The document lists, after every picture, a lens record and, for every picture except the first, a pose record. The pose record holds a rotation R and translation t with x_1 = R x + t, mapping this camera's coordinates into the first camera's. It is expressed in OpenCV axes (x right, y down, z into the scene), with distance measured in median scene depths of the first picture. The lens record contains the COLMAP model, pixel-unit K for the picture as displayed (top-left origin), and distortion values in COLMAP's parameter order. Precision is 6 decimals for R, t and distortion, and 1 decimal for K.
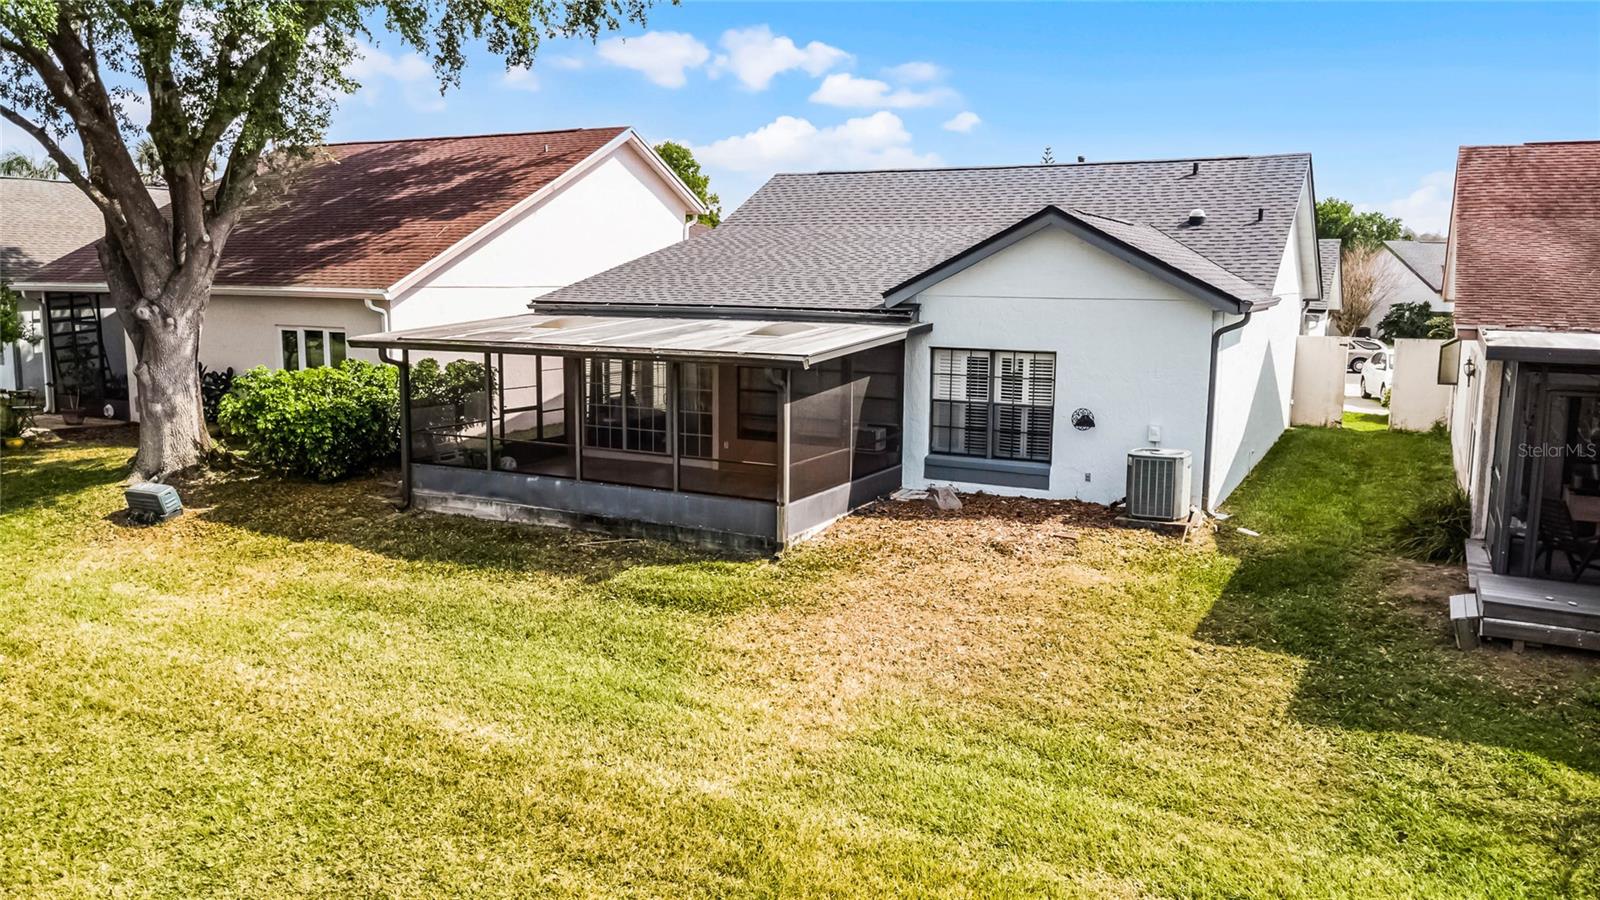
lens RADIAL K [[1163.2, 0, 800.2], [0, 1163.2, 452.0], [0, 0, 1]] dist [0.023951, -0.021720]
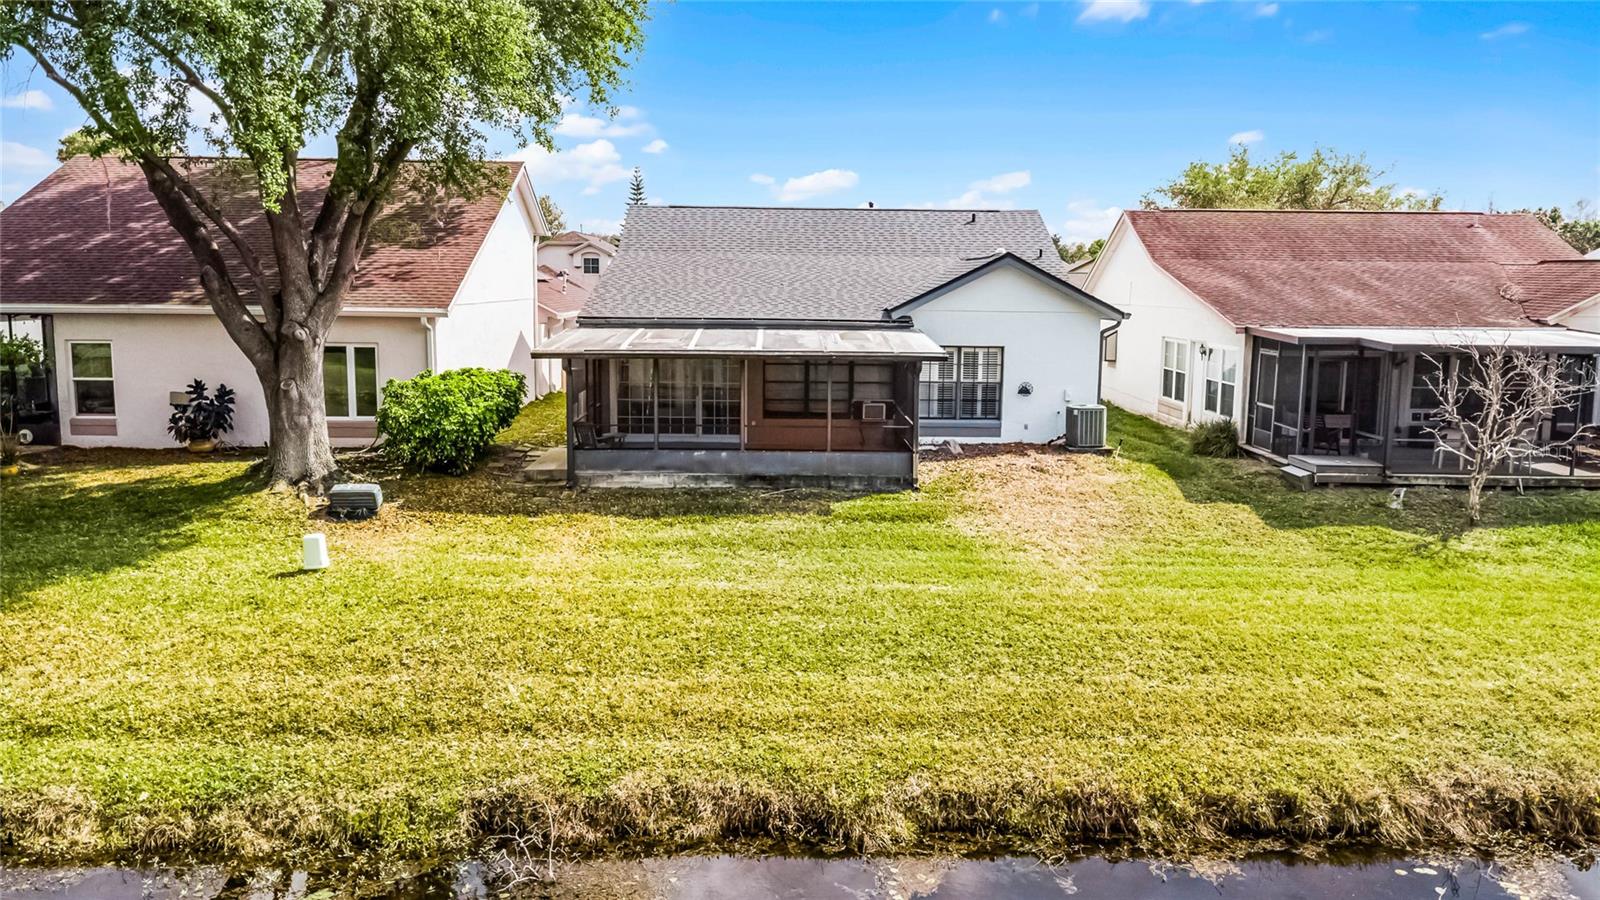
lens RADIAL K [[1163.2, 0, 799.9], [0, 1163.2, 447.7], [0, 0, 1]] dist [0.023951, -0.021720]
pose [[0.877164, -0.068825, 0.475234, -0.739275], [0.068957, 0.997472, 0.017179, 0.002176], [-0.475214, 0.017702, 0.879692, -0.215479]]
